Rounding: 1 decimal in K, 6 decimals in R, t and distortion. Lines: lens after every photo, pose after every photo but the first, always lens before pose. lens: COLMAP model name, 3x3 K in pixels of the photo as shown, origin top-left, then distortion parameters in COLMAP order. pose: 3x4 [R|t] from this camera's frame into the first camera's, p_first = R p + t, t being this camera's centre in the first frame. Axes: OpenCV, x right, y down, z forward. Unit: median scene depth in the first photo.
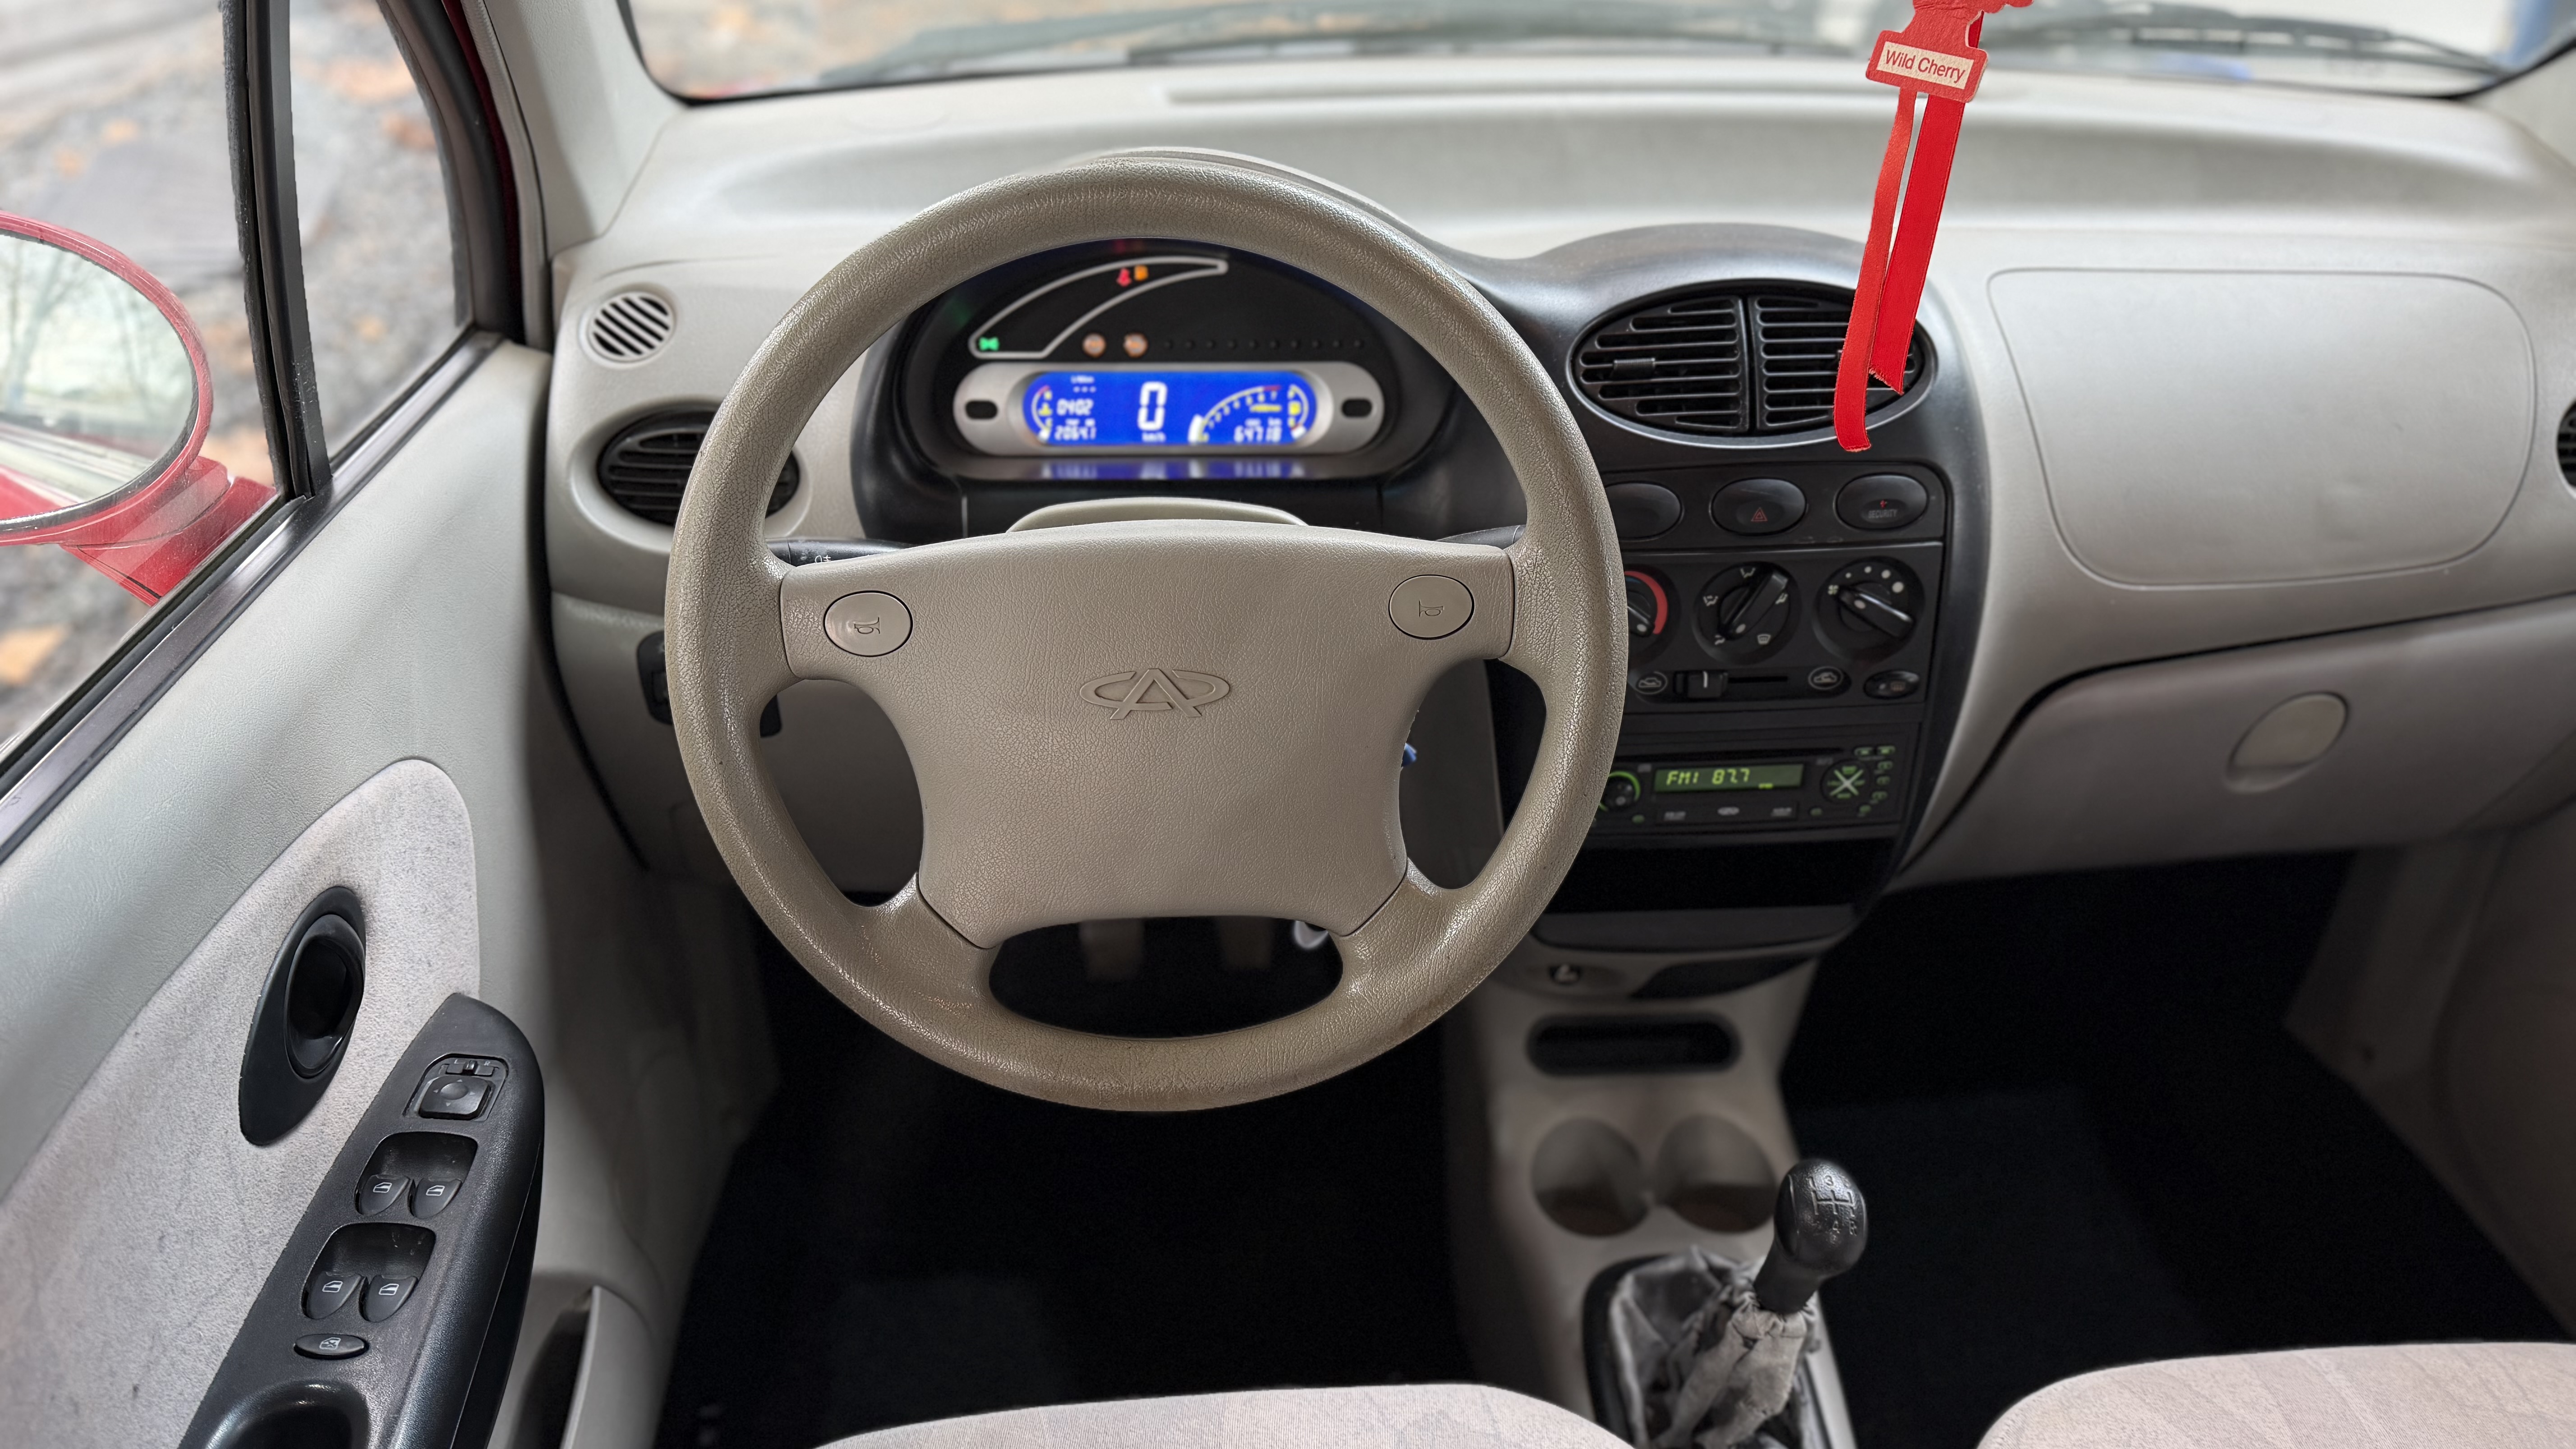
lens RADIAL K [[1773.5, 0, 1237.0], [0, 1773.5, 721.1], [0, 0, 1]] dist [0.154631, -0.233031]
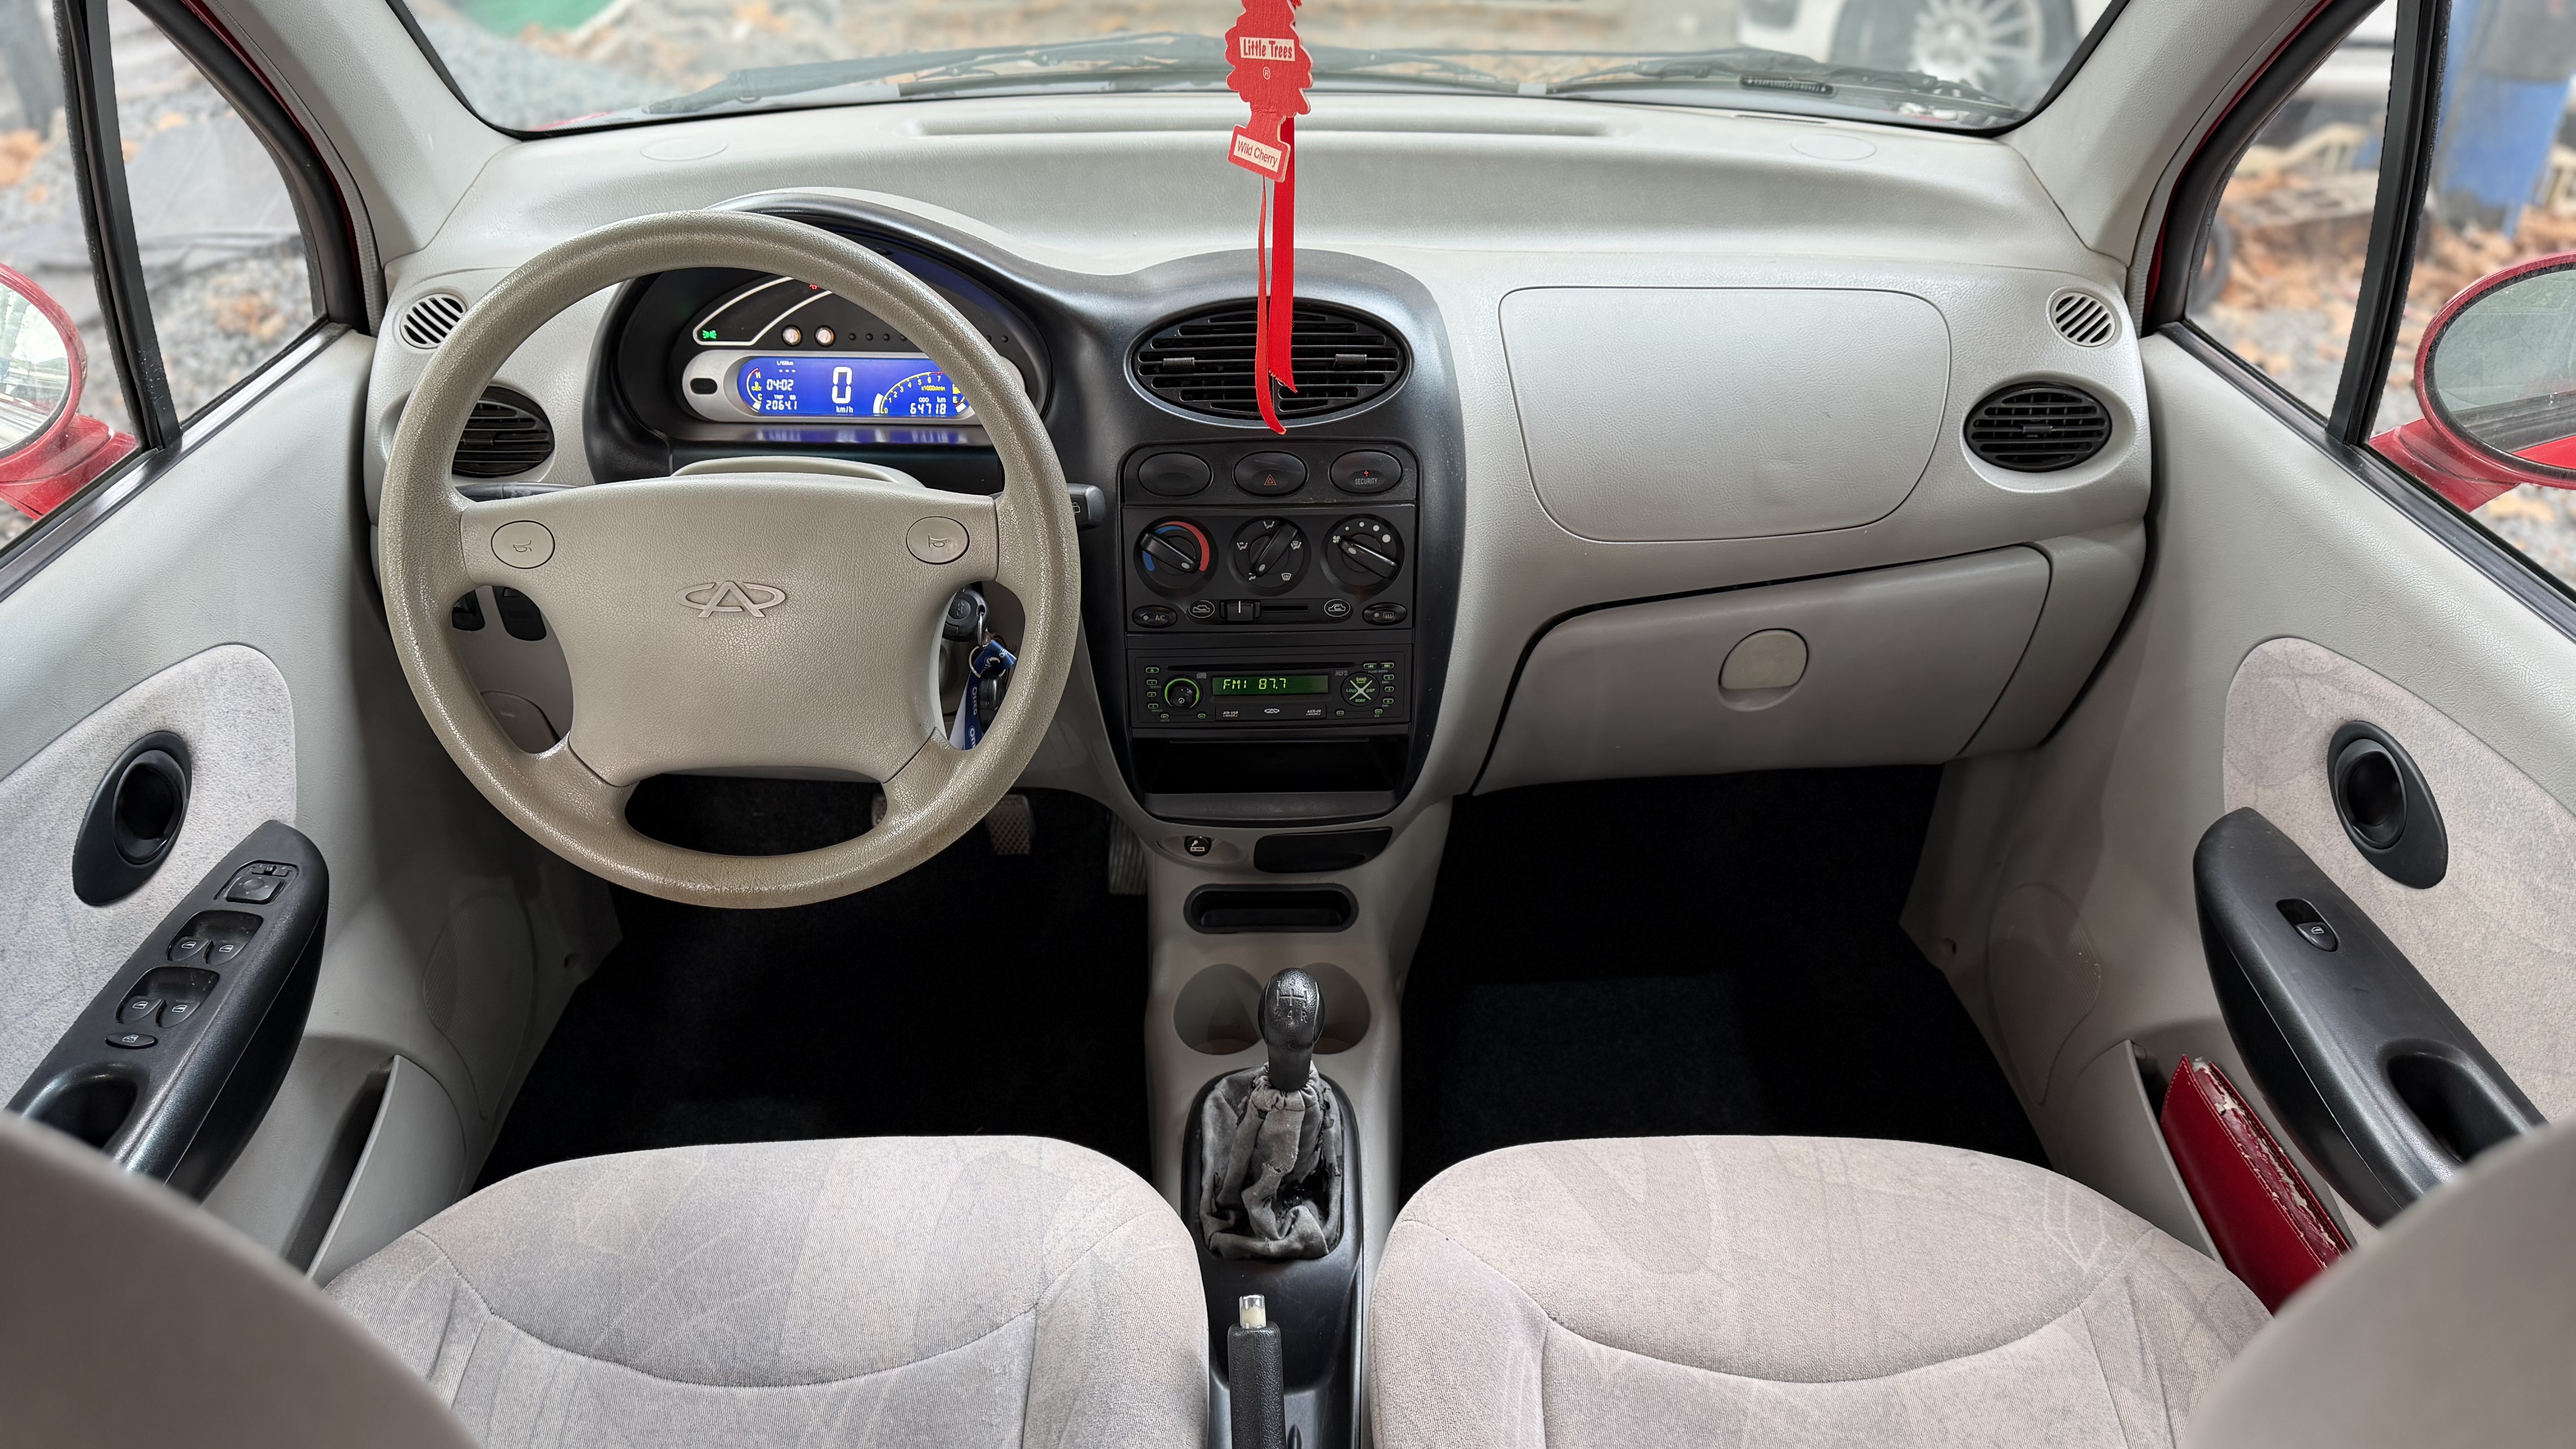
lens RADIAL K [[1794.3, 0, 1288.0], [0, 1794.3, 724.5], [0, 0, 1]] dist [0.052132, -0.071764]
pose [[0.999324, 0.020132, -0.030749, 0.325777], [-0.019530, 0.999614, 0.019764, 0.034143], [0.031135, -0.019150, 0.999332, -0.285094]]
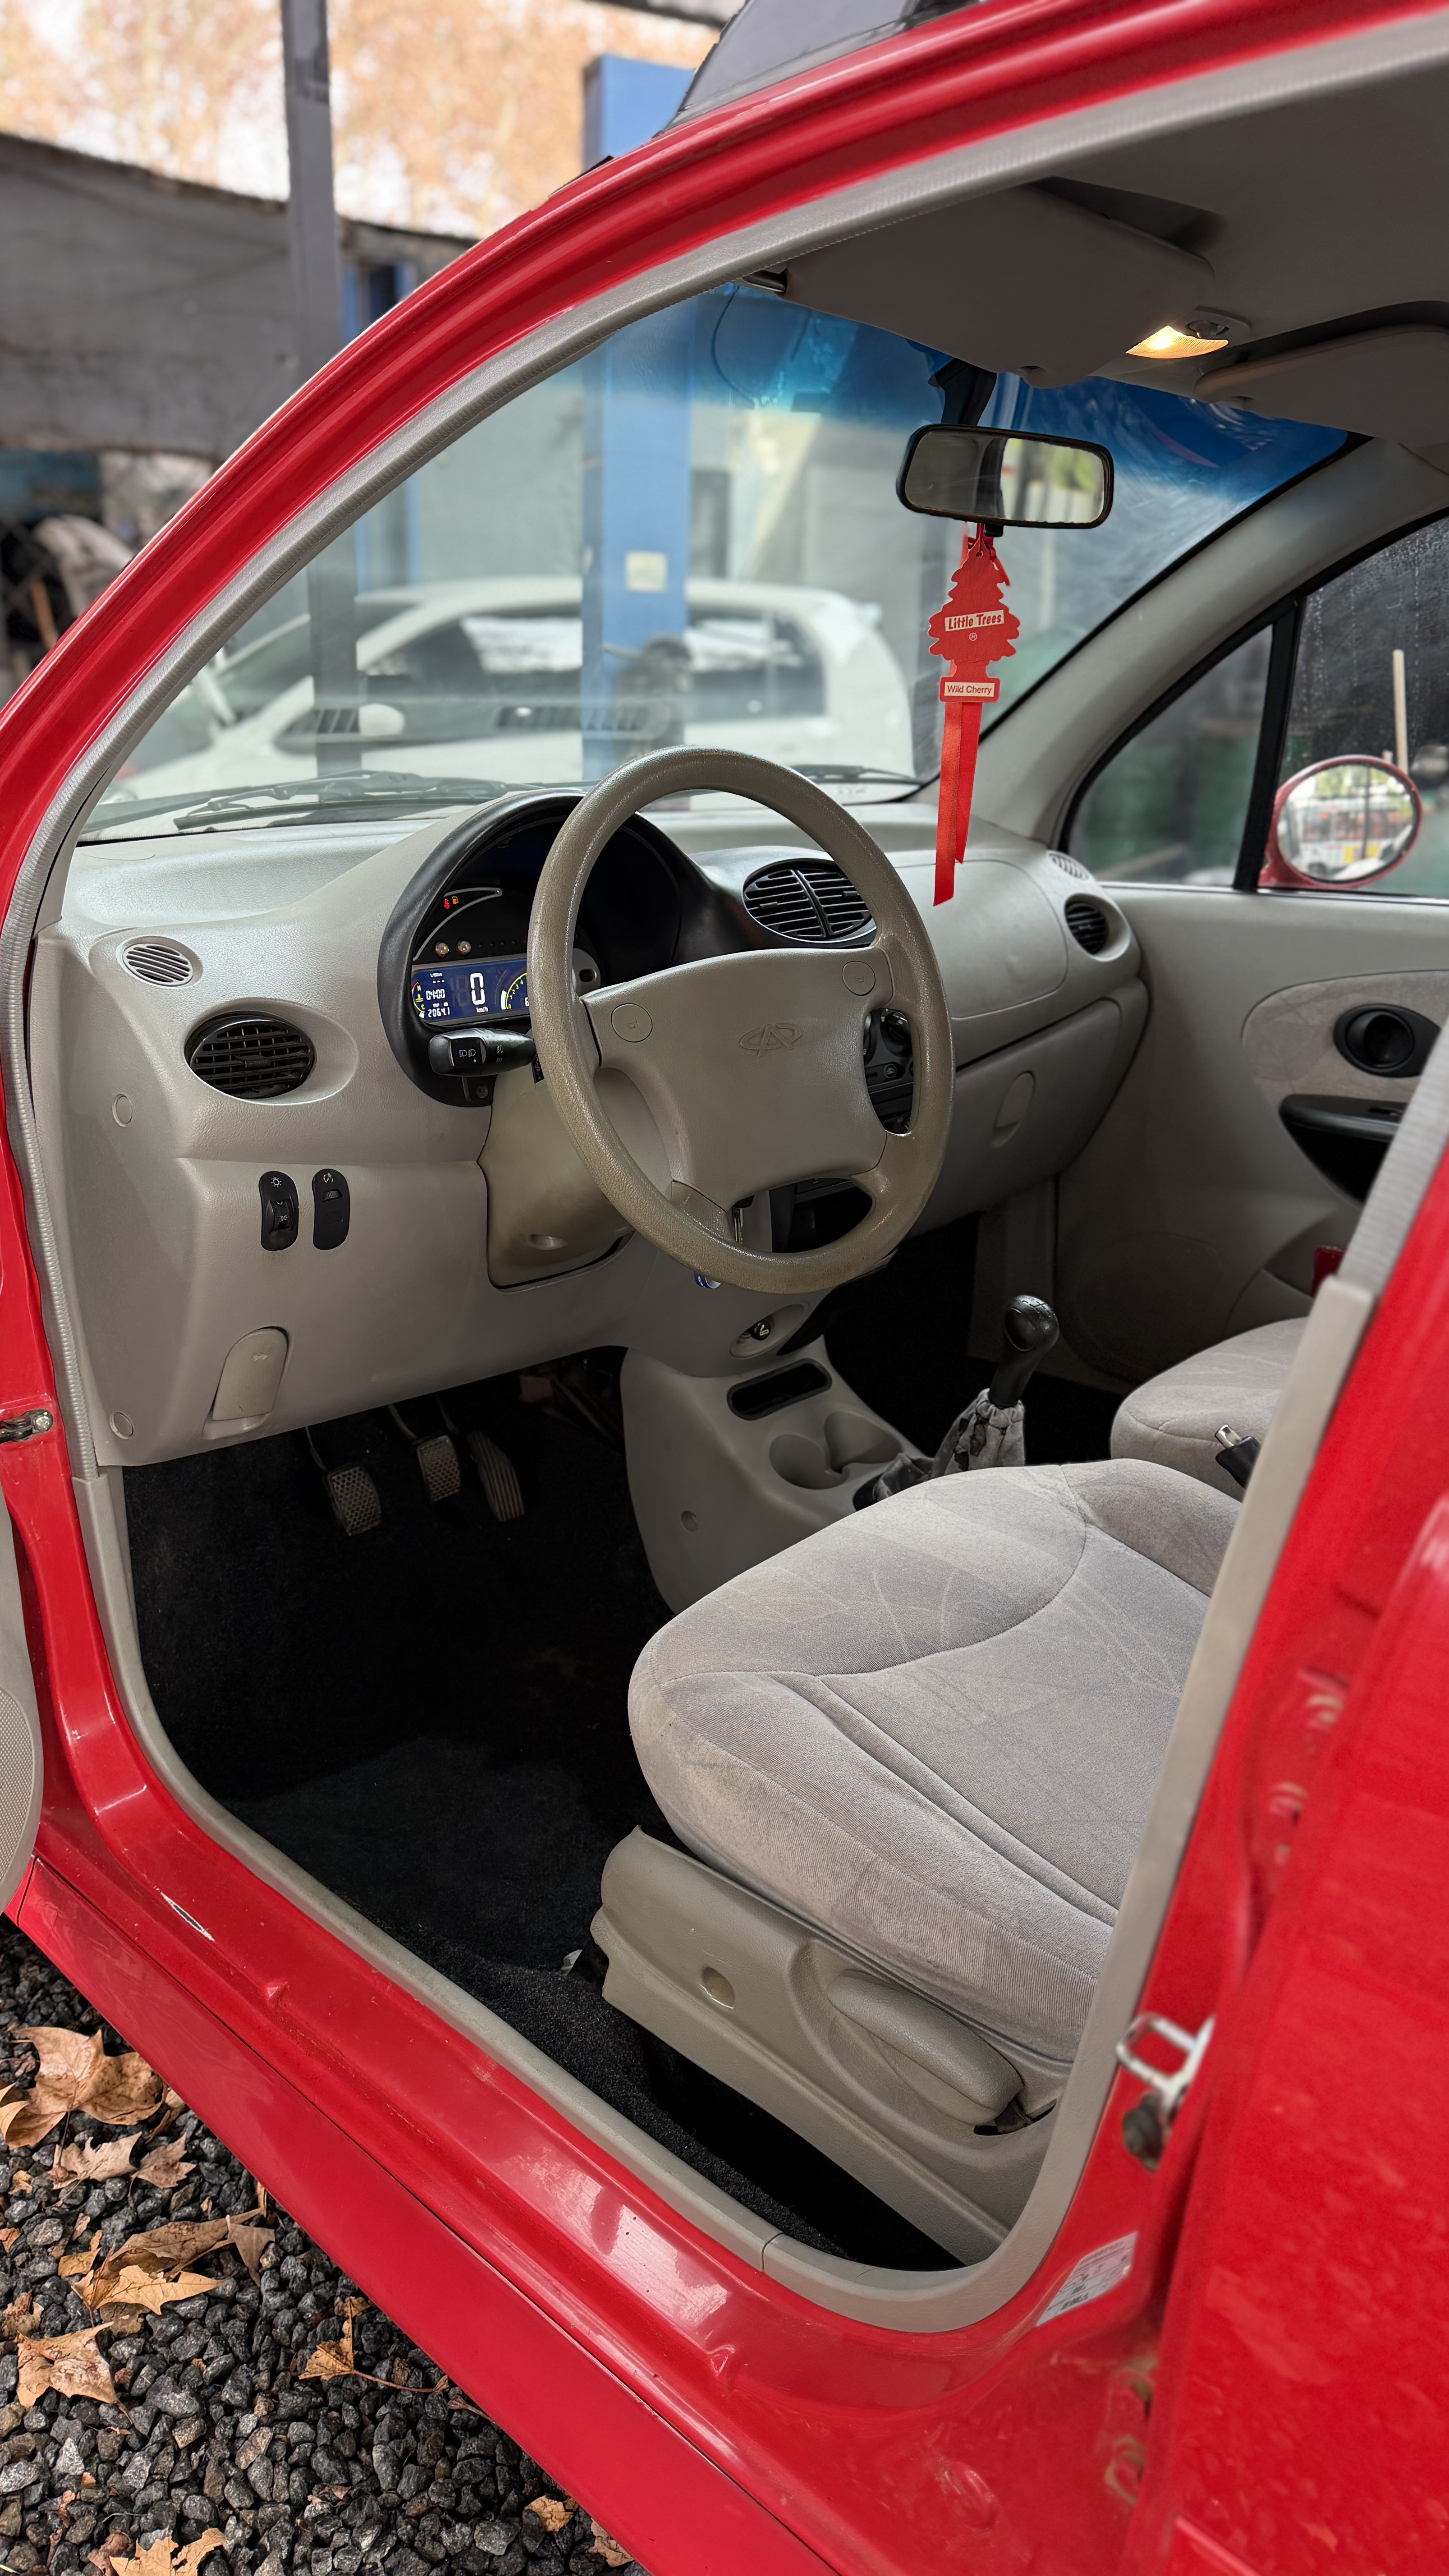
lens RADIAL K [[1794.3, 0, 724.5], [0, 1794.3, 1288.0], [0, 0, 1]] dist [0.052132, -0.071764]
pose [[0.737322, -0.221775, 0.638100, -0.926324], [0.348790, 0.933912, -0.078440, 0.246890], [-0.578534, 0.280399, 0.765947, -0.180778]]
